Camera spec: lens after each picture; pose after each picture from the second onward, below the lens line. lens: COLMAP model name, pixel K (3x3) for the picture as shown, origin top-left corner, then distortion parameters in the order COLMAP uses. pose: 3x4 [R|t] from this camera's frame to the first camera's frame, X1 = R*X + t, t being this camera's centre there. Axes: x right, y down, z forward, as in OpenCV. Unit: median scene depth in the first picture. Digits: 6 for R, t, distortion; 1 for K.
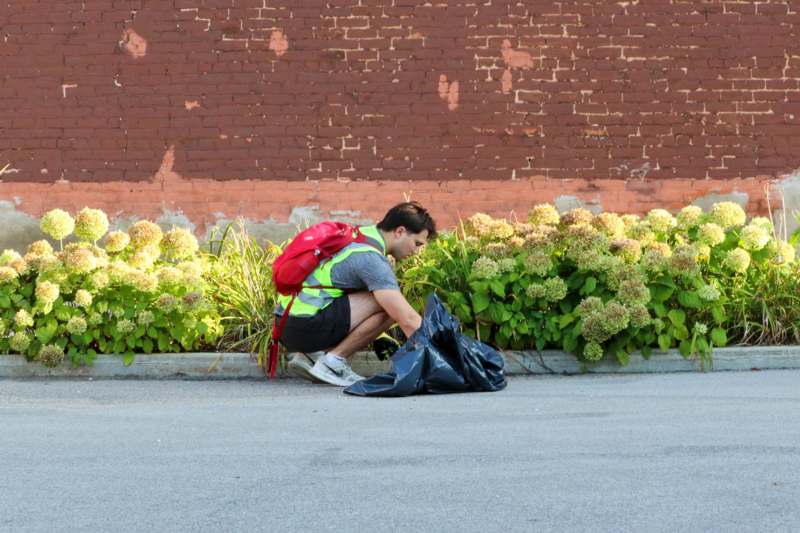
lens RADIAL K [[2729.1, 0, 400.0], [0, 2729.1, 269.2], [0, 0, 1]] dist [-0.326038, 0.000000]
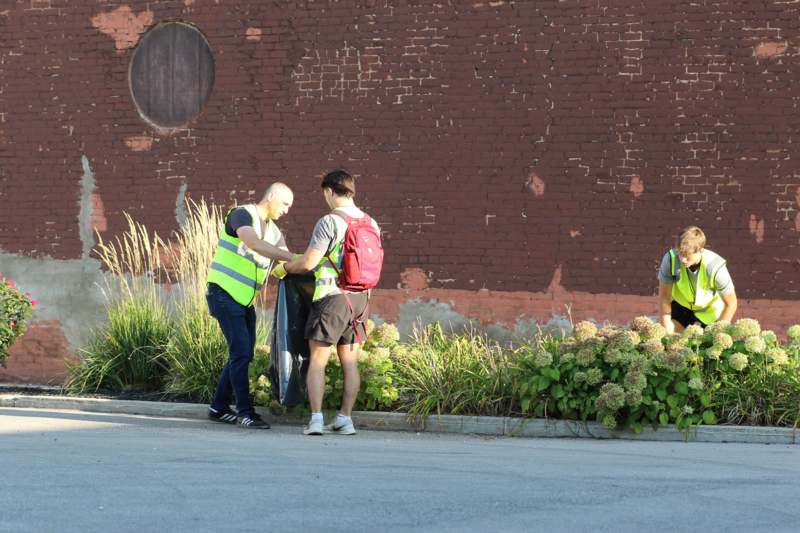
lens RADIAL K [[2898.0, 0, 400.3], [0, 2898.0, 266.0], [0, 0, 1]] dist [-0.329436, 0.000000]
pose [[0.902911, 0.028710, -0.428868, 0.437227], [-0.046894, 0.998391, -0.031892, 0.002154], [0.427262, 0.048907, 0.902804, -0.265151]]
